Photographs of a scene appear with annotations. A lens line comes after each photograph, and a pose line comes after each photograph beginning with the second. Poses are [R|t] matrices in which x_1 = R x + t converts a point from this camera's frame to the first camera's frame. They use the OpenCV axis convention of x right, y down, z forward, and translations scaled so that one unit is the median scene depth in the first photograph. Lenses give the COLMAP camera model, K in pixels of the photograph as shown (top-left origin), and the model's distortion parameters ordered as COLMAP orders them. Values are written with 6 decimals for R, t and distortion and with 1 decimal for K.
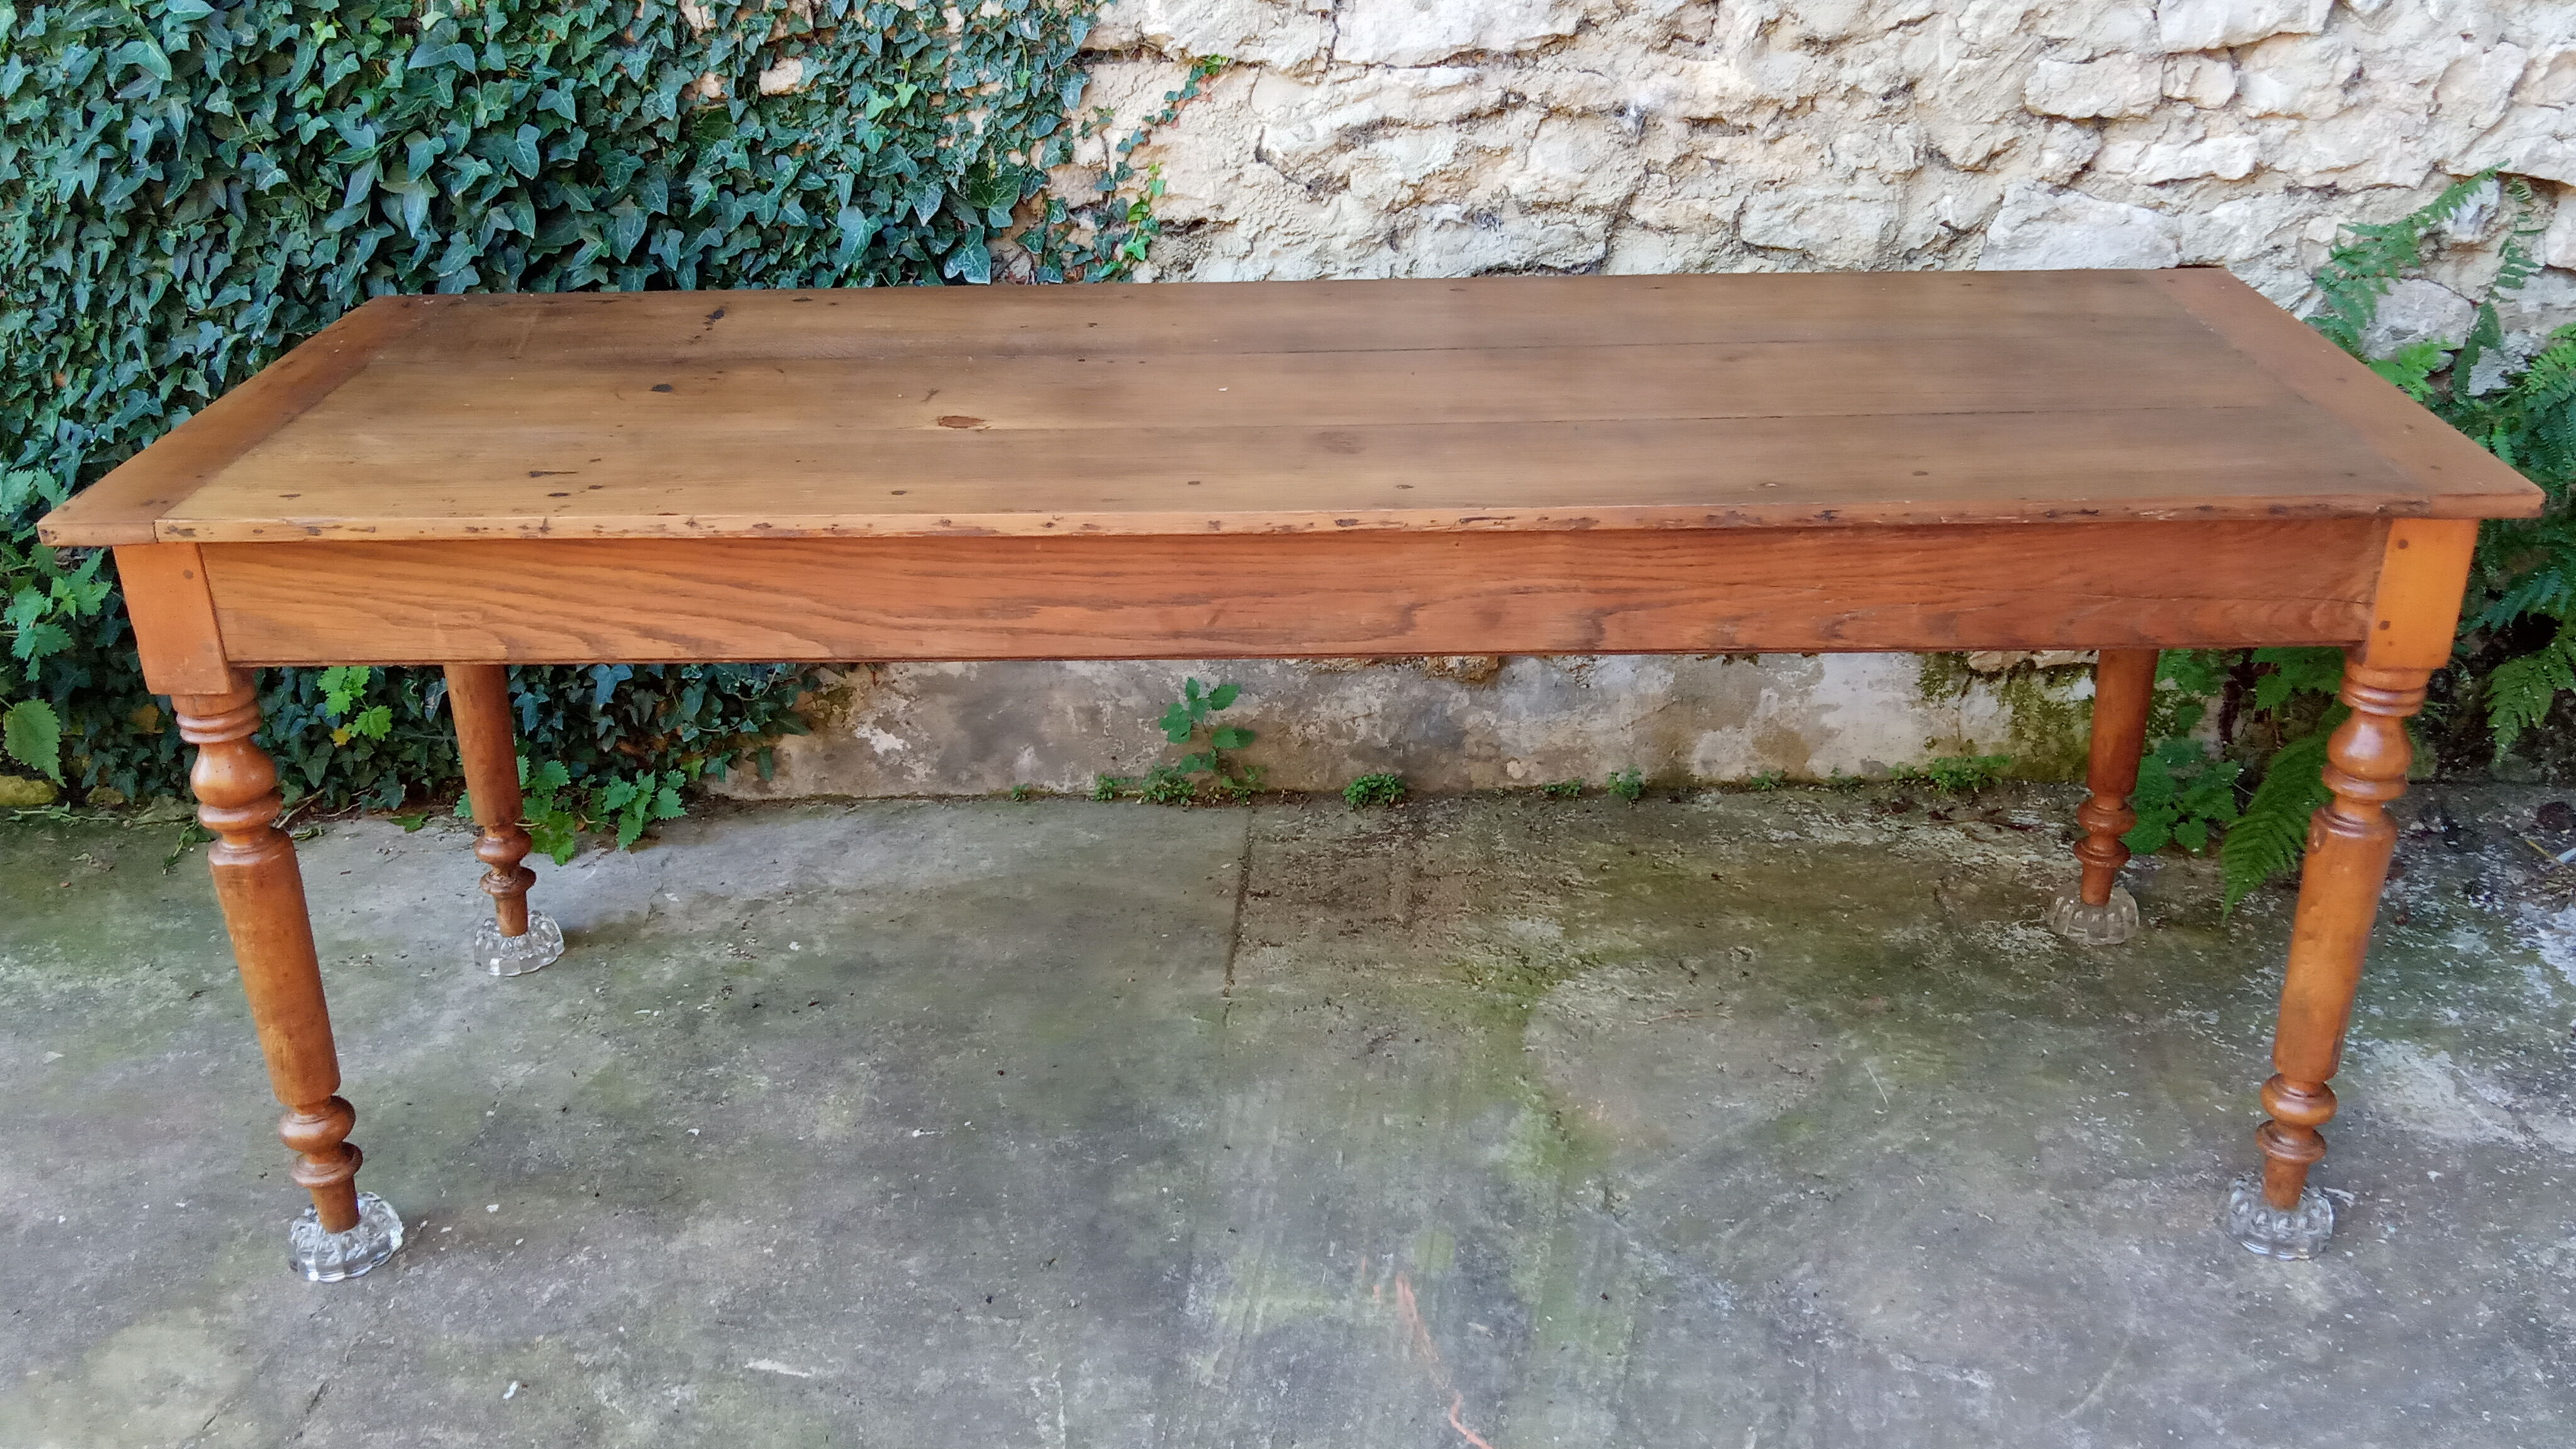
lens RADIAL K [[2276.5, 0, 1298.3], [0, 2276.5, 703.0], [0, 0, 1]] dist [0.059528, -0.072474]
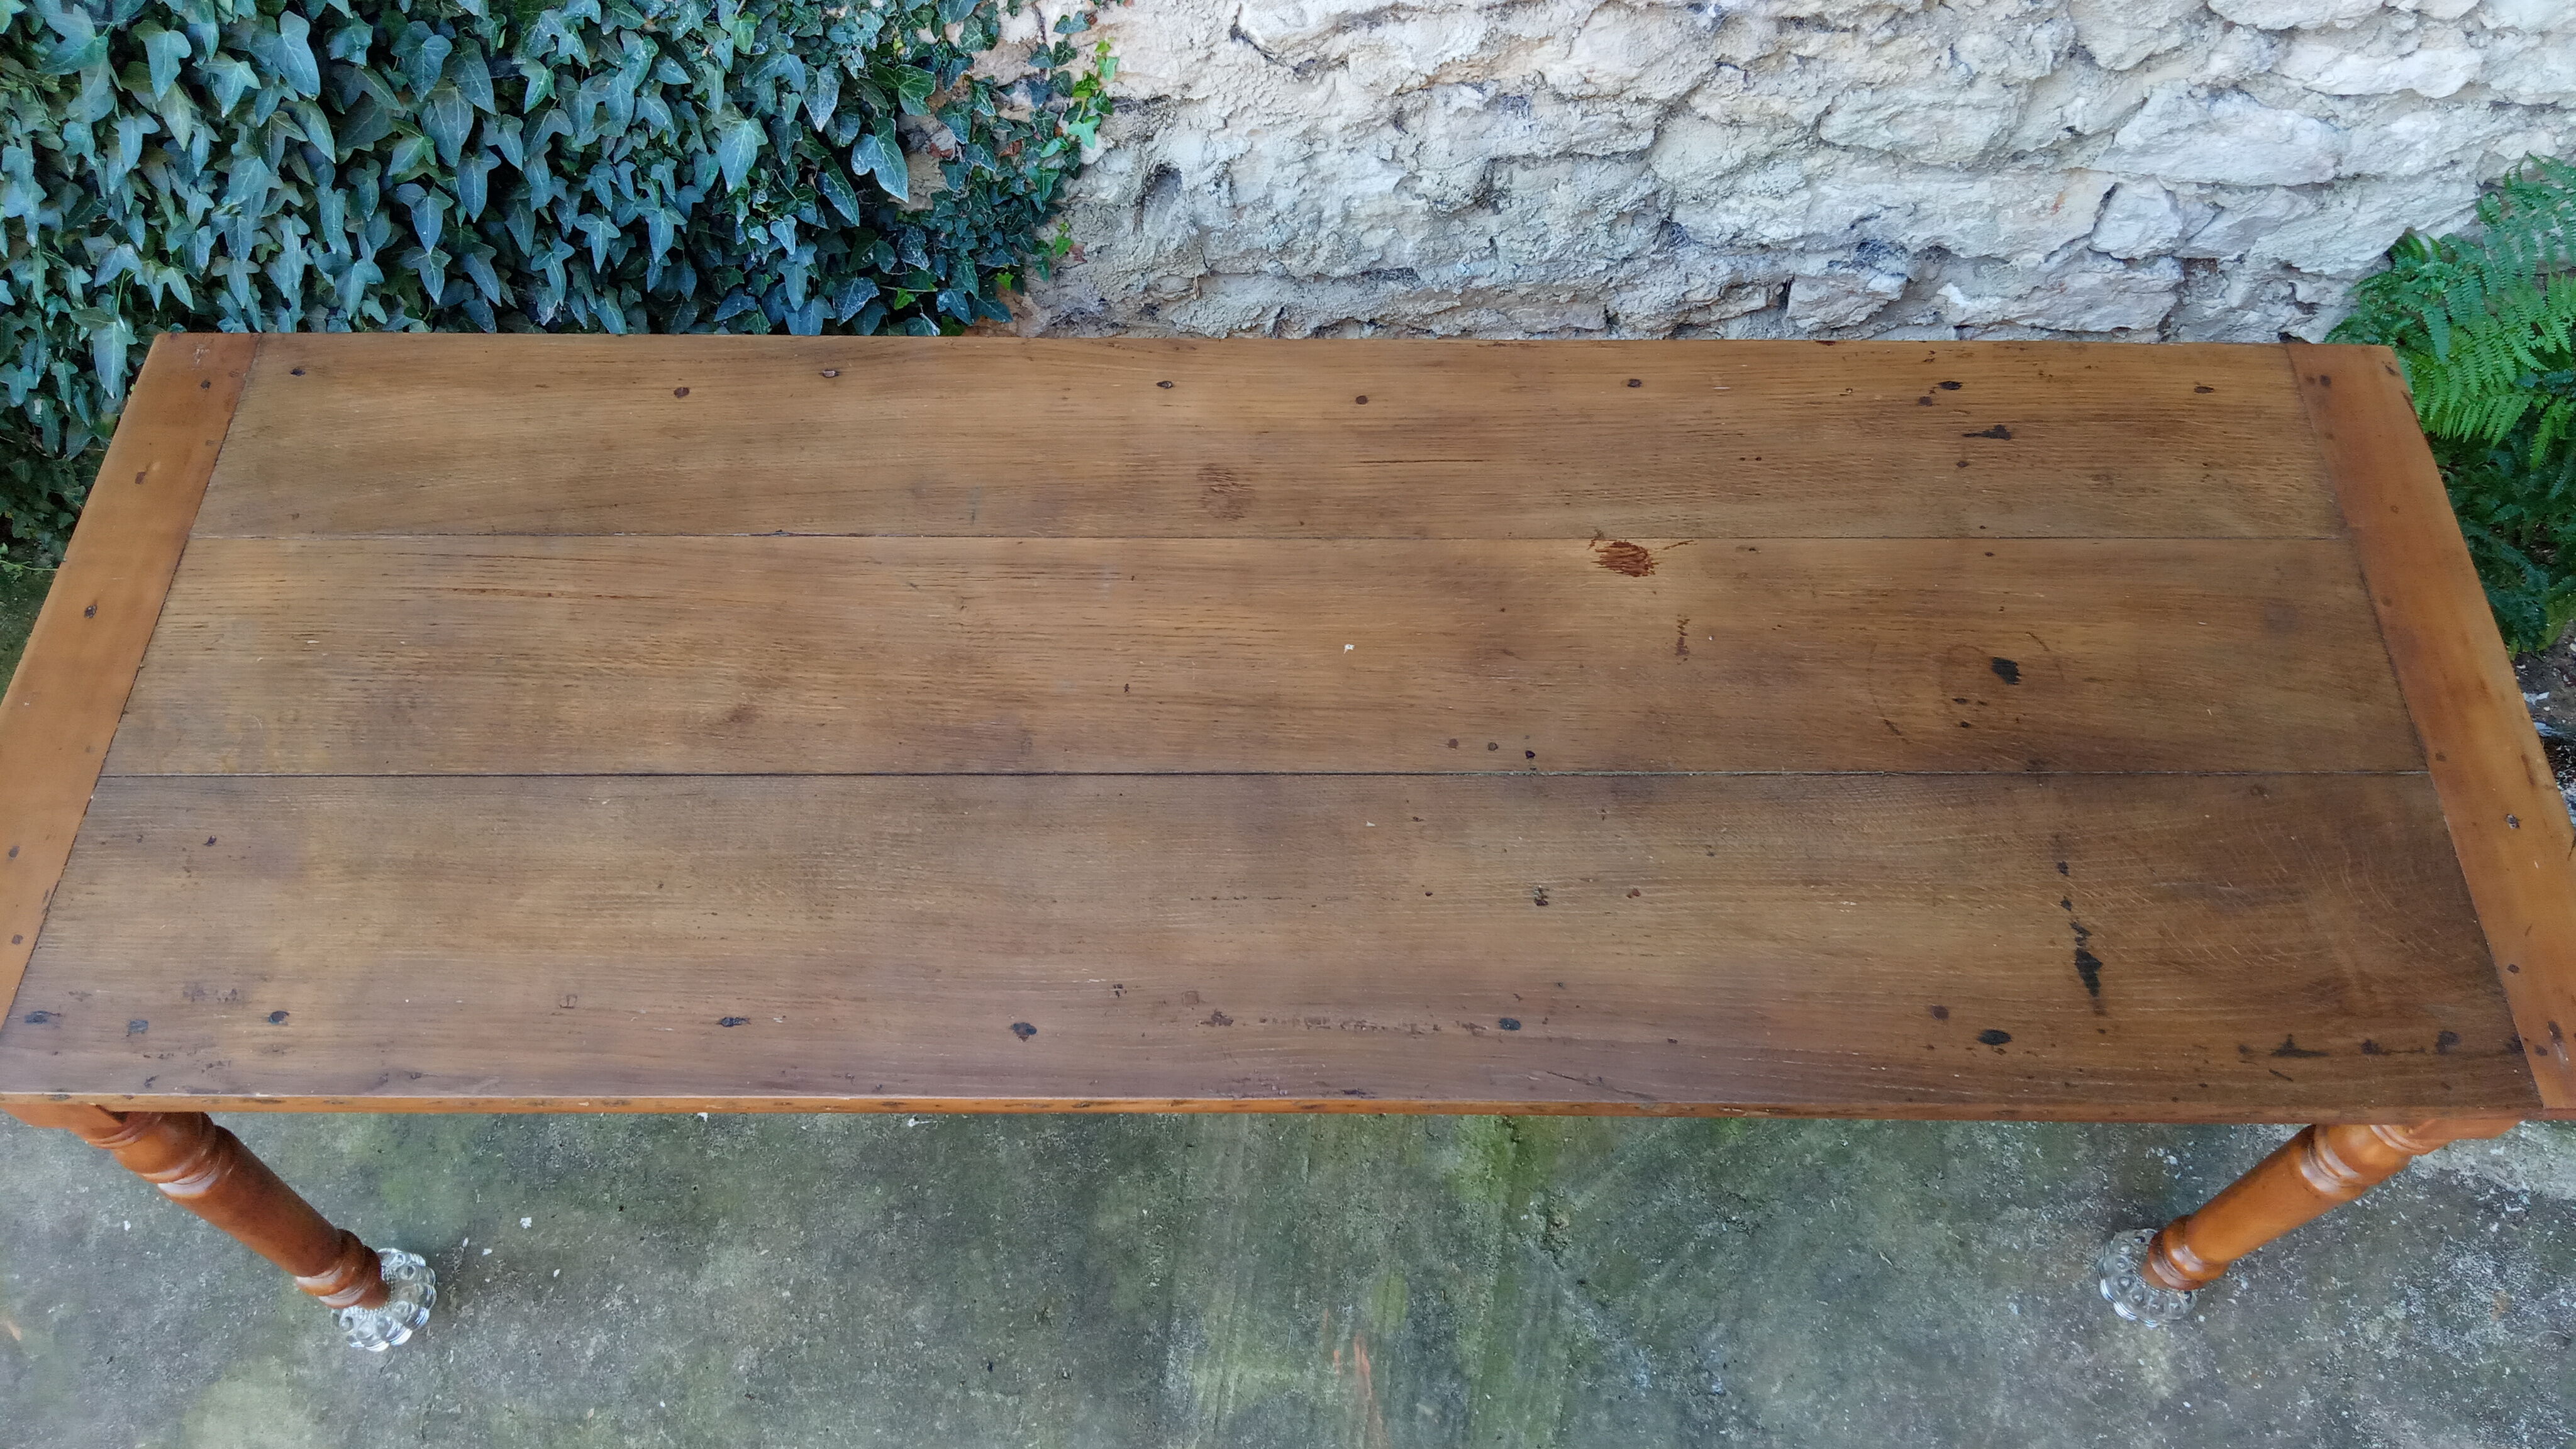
lens RADIAL K [[1910.0, 0, 1295.1], [0, 1910.0, 723.5], [0, 0, 1]] dist [0.029992, -0.019042]
pose [[0.999621, 0.011233, 0.025136, -0.010412], [-0.023433, 0.826401, 0.562594, -0.419118], [-0.014453, -0.562970, 0.826351, 0.316834]]
